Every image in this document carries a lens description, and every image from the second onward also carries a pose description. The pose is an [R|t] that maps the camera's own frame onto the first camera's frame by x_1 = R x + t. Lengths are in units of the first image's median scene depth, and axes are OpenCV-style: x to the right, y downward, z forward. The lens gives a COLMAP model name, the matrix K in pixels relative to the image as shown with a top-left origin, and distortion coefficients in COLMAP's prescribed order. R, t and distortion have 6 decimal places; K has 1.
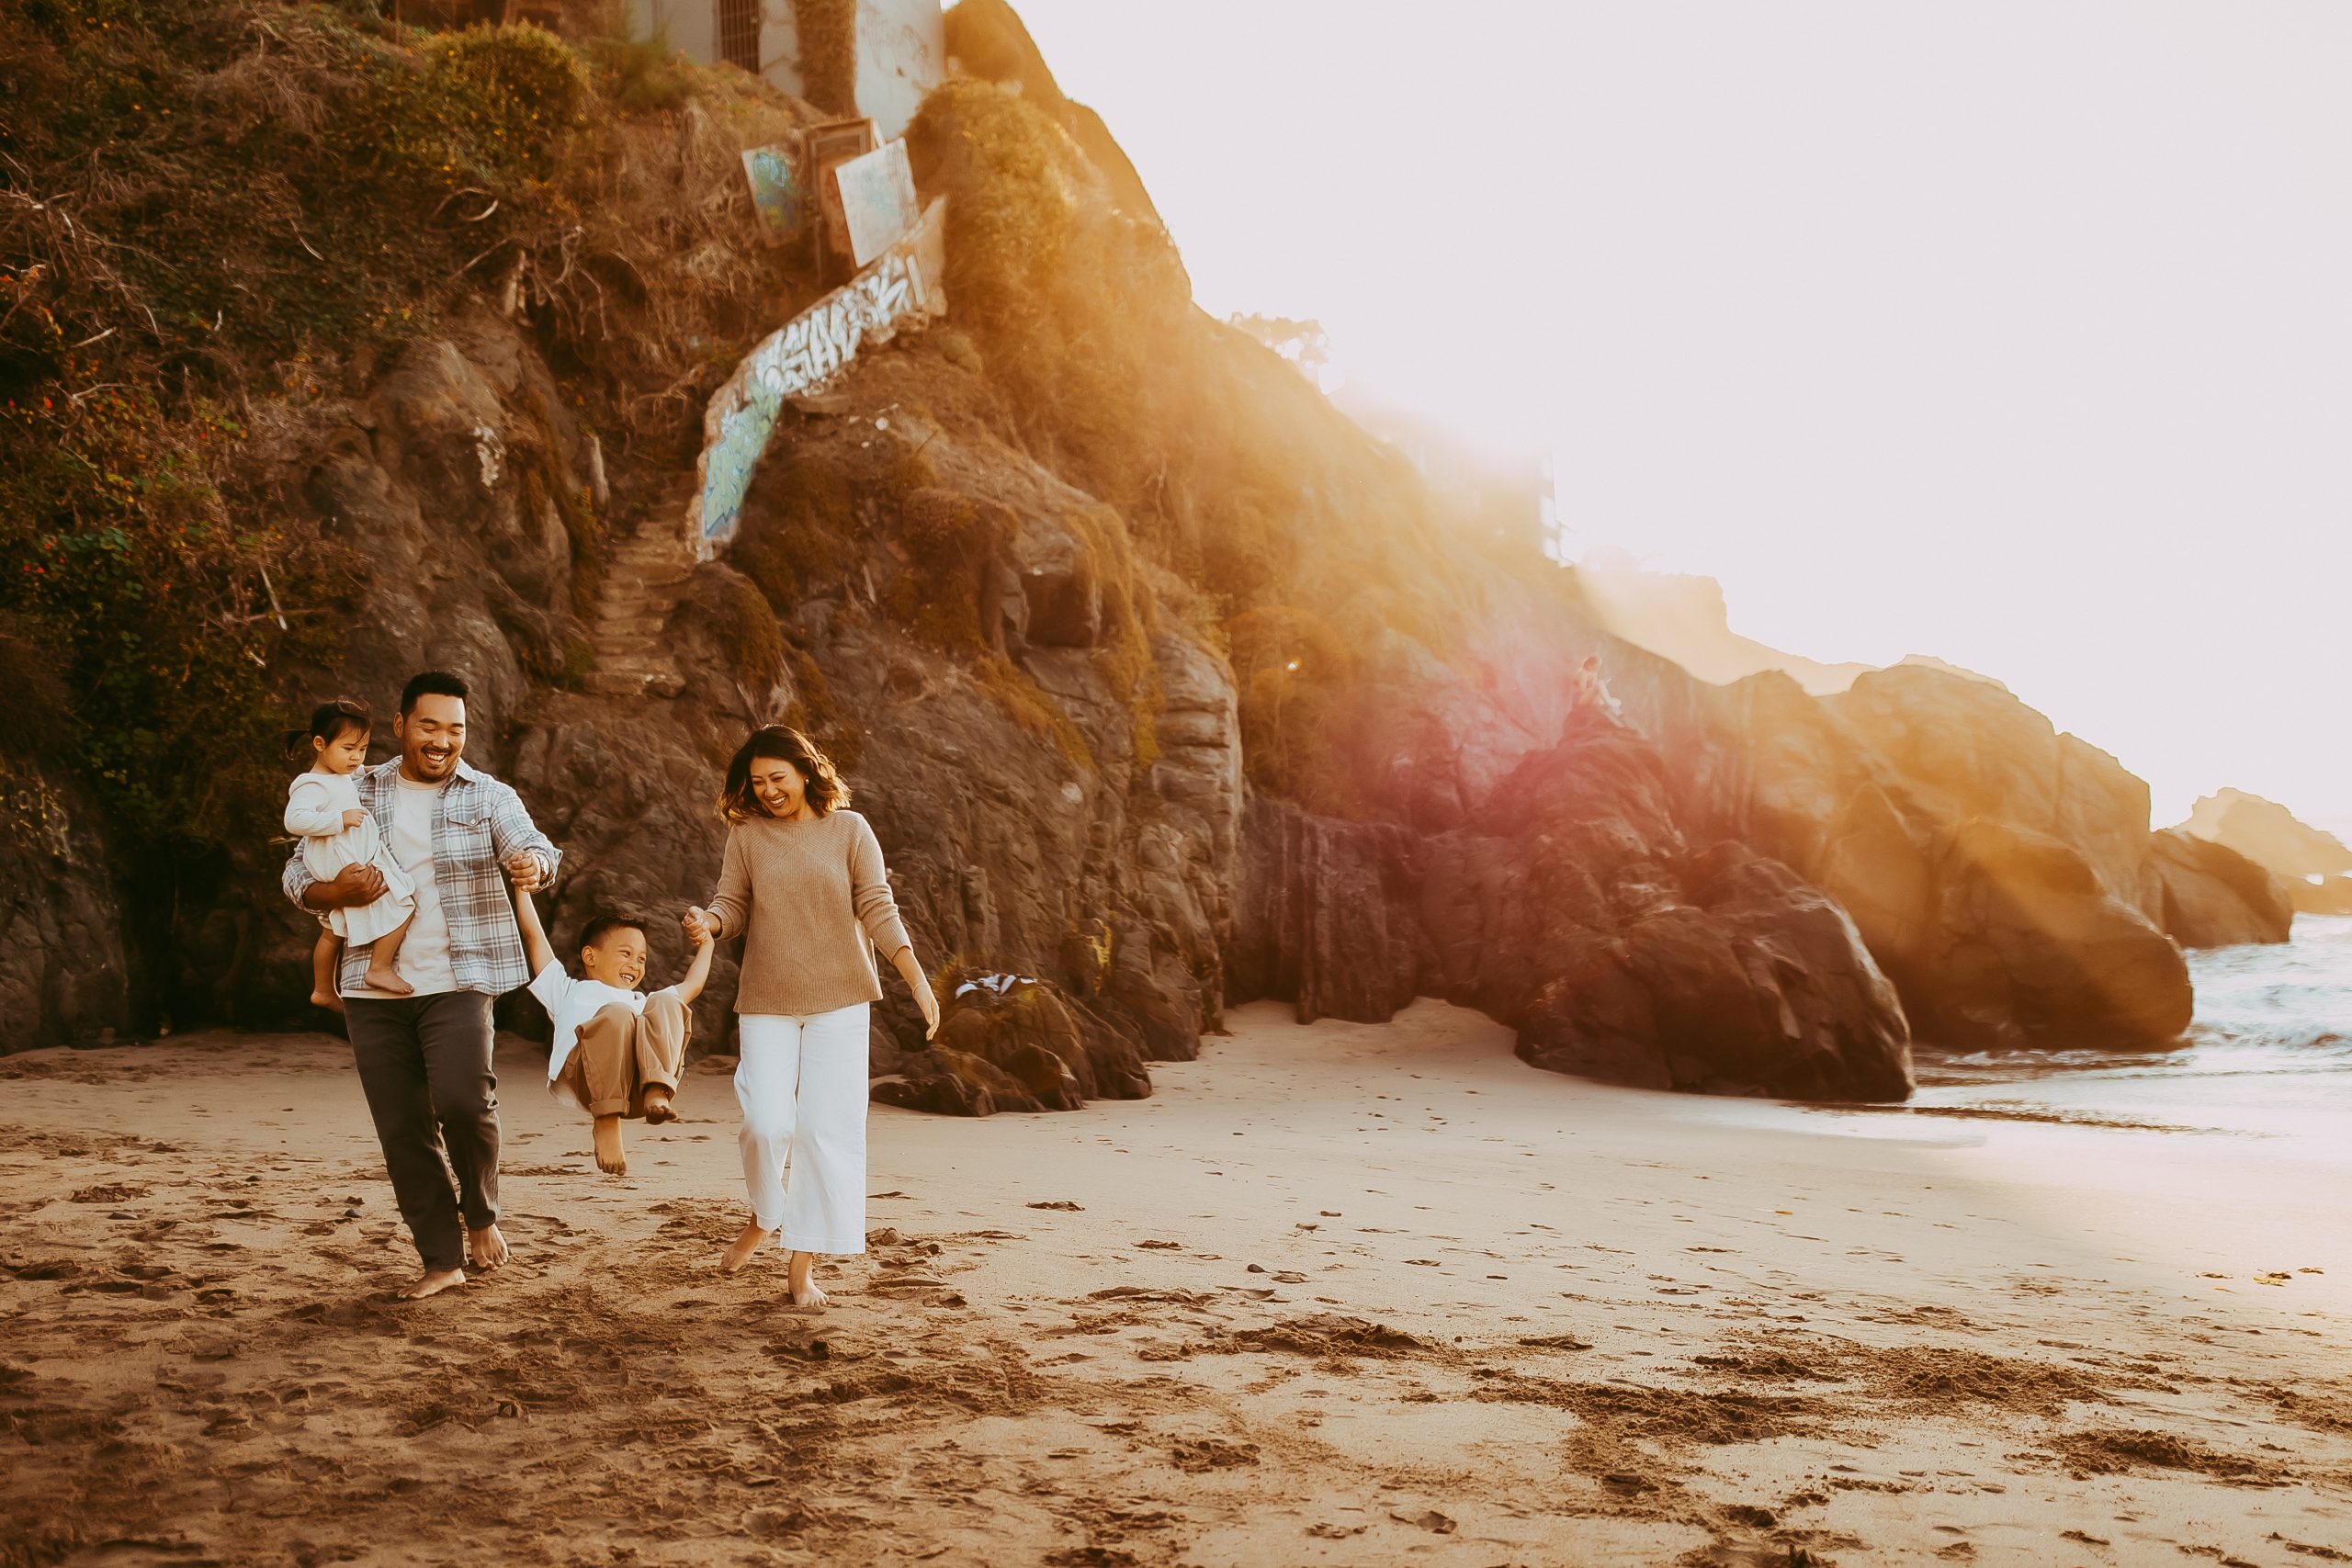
lens RADIAL K [[2350.9, 0, 1210.3], [0, 2350.9, 768.4], [0, 0, 1]] dist [-0.011625, 0.000000]
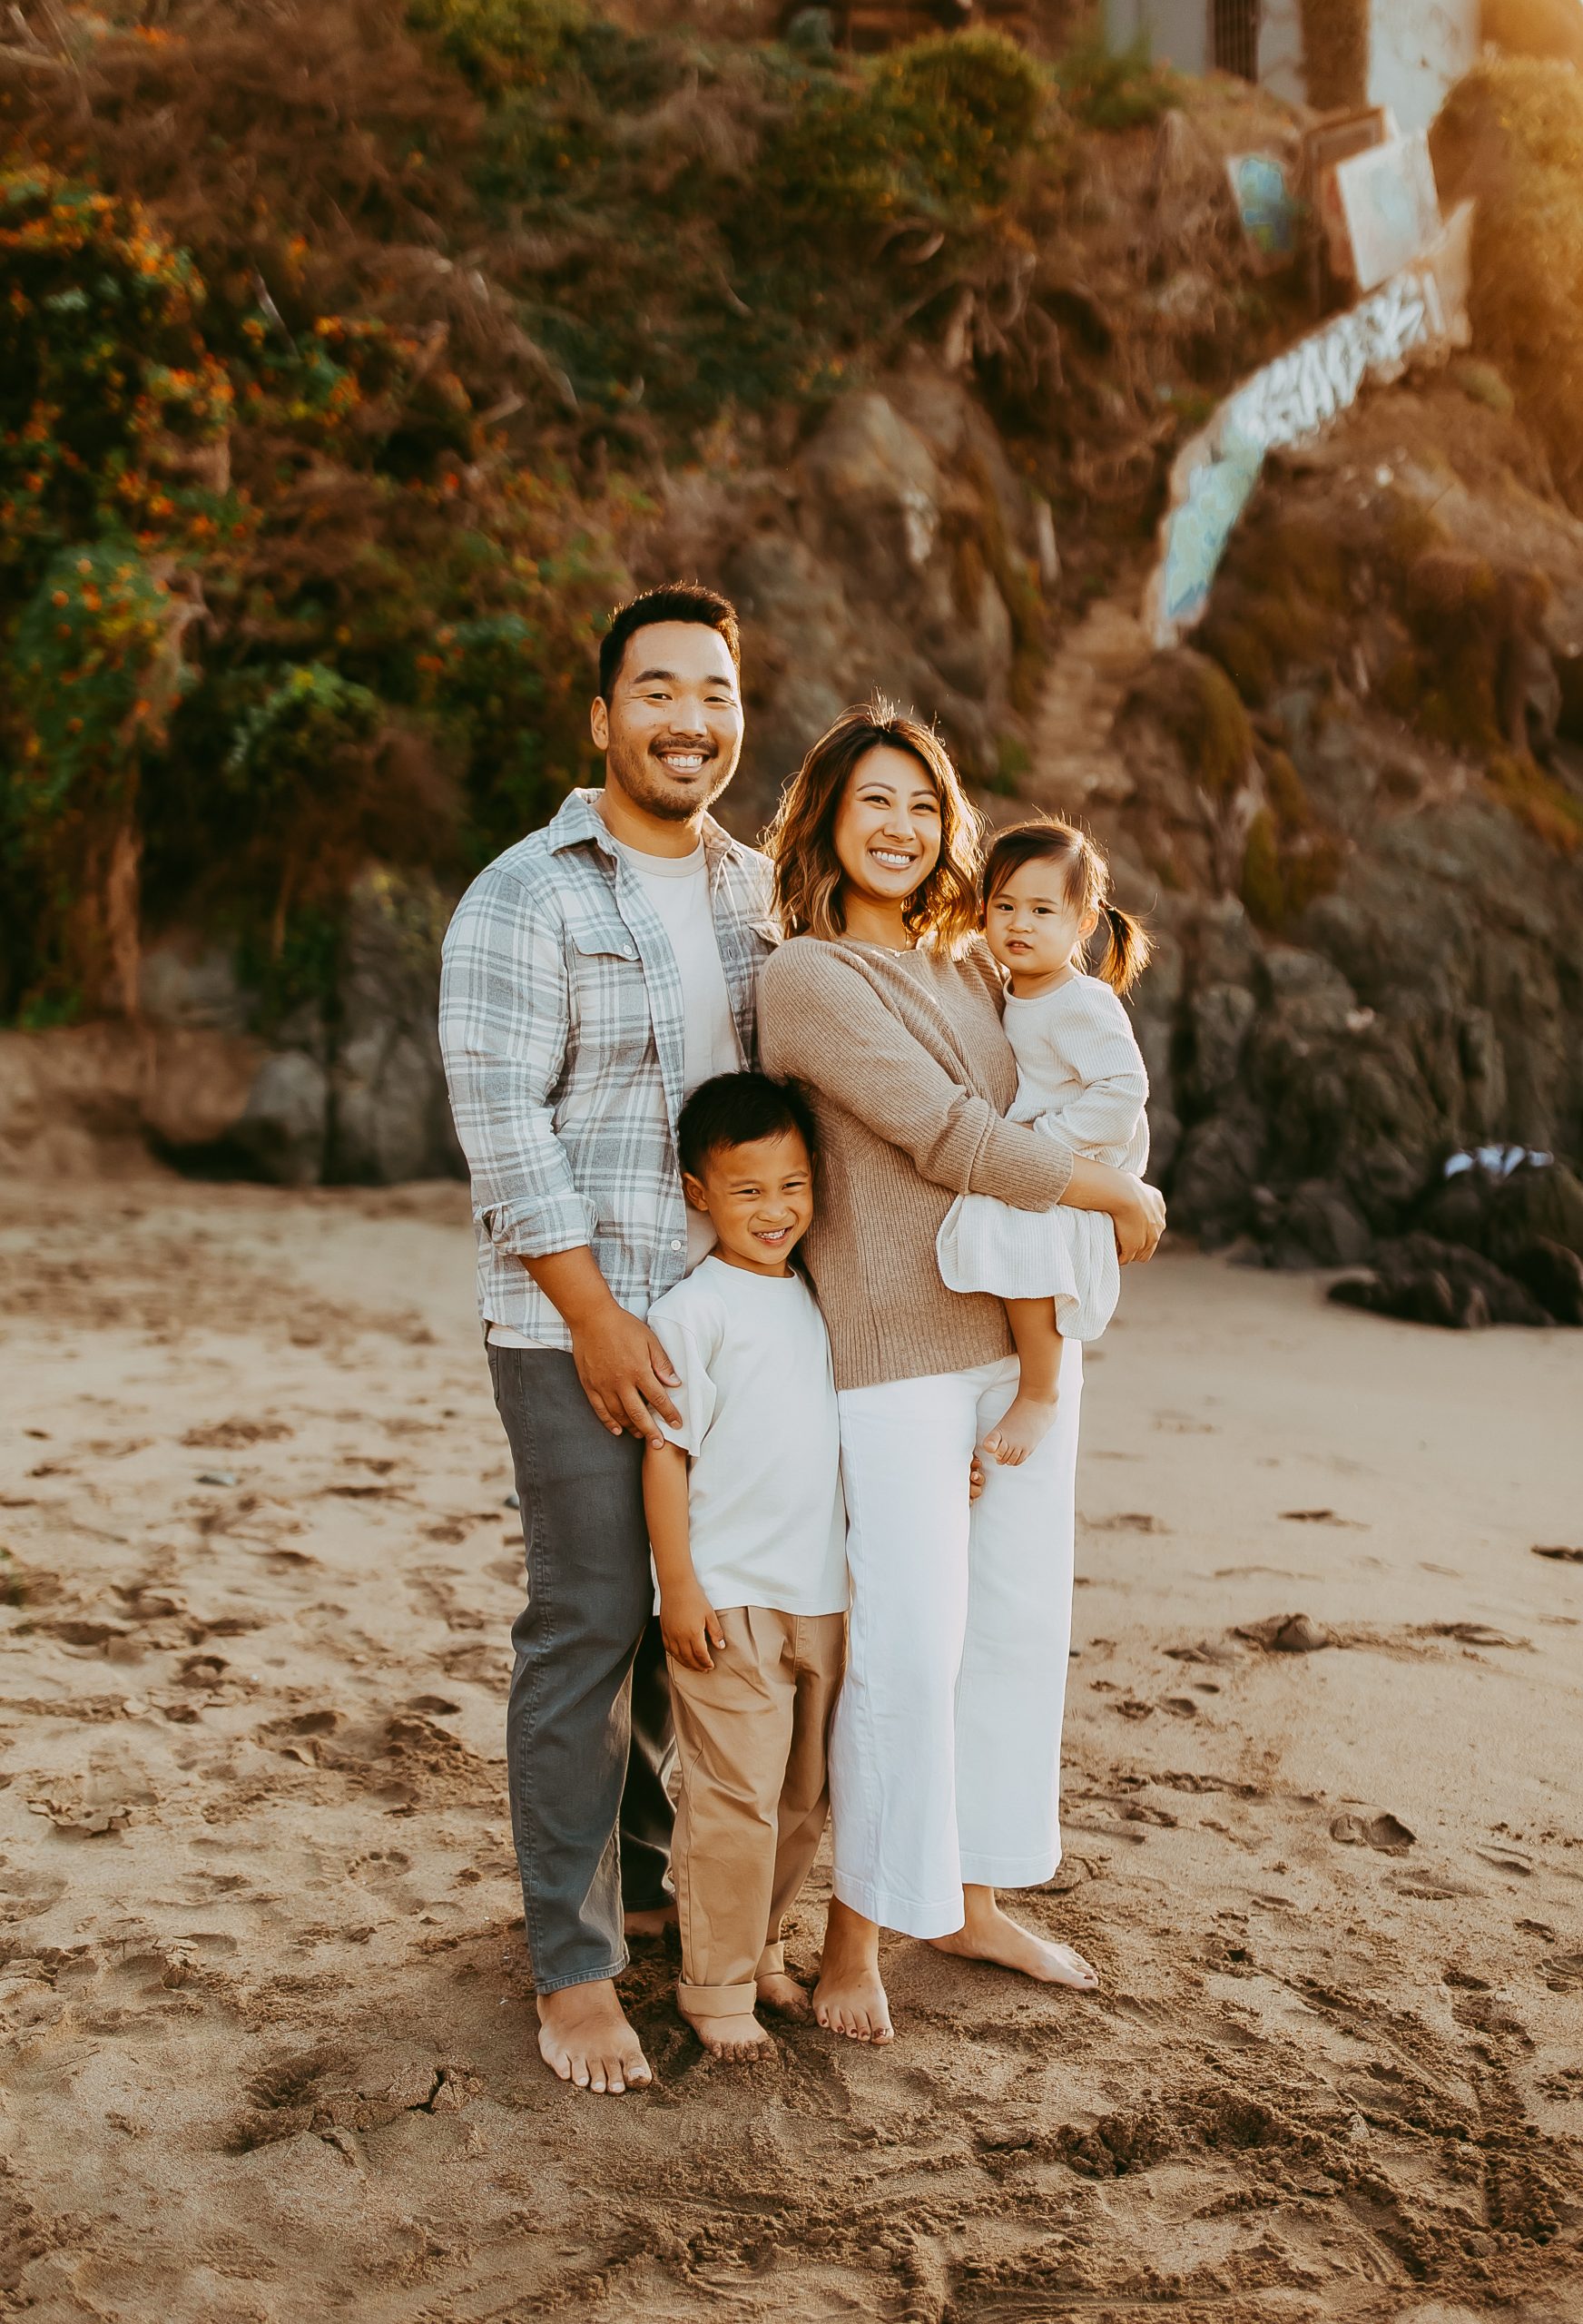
lens RADIAL K [[2415.8, 0, 750.3], [0, 2415.8, 1161.9], [0, 0, 1]] dist [-0.011063, 0.000000]
pose [[0.923466, 0.050270, -0.380374, -0.010533], [-0.008907, 0.993921, 0.109733, 0.003421], [0.383578, -0.097947, 0.918300, 0.113592]]
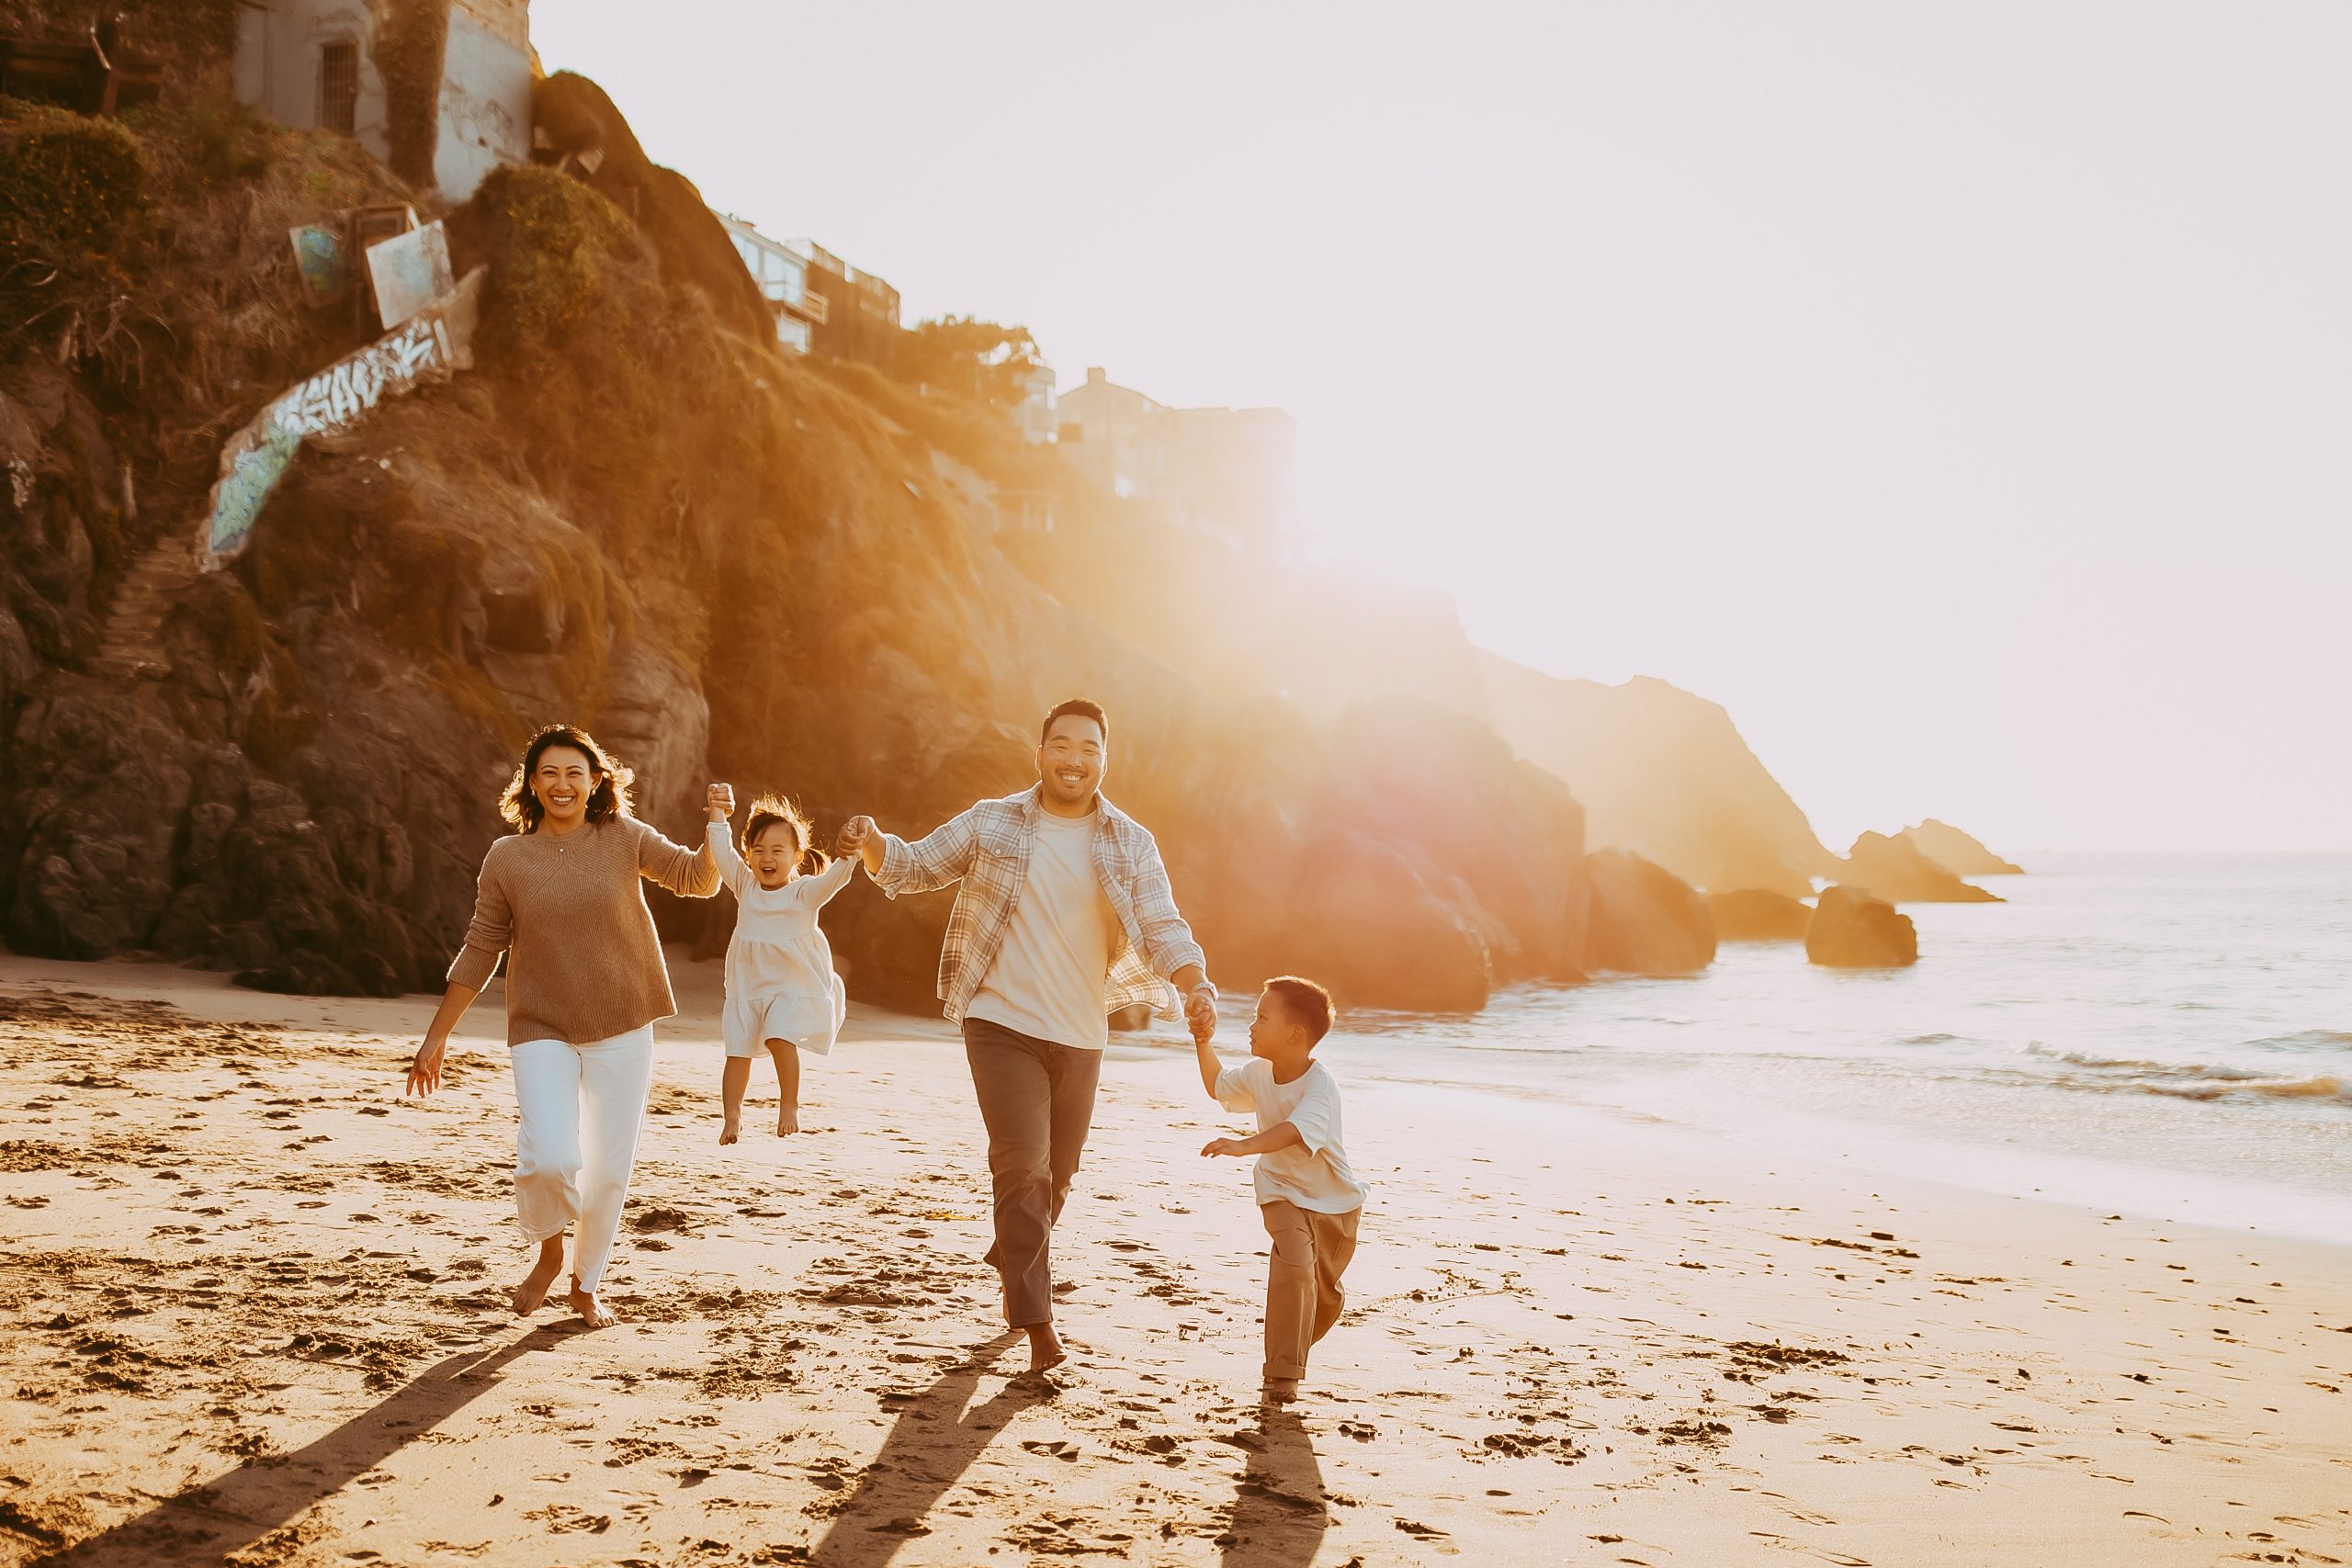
lens RADIAL K [[2350.9, 0, 1205.3], [0, 2350.9, 792.7], [0, 0, 1]] dist [-0.011625, 0.000000]
pose [[0.994056, 0.052161, 0.095560, 0.195782], [-0.053712, 0.998462, 0.013734, -0.015003], [-0.094696, -0.018785, 0.995329, -0.297213]]
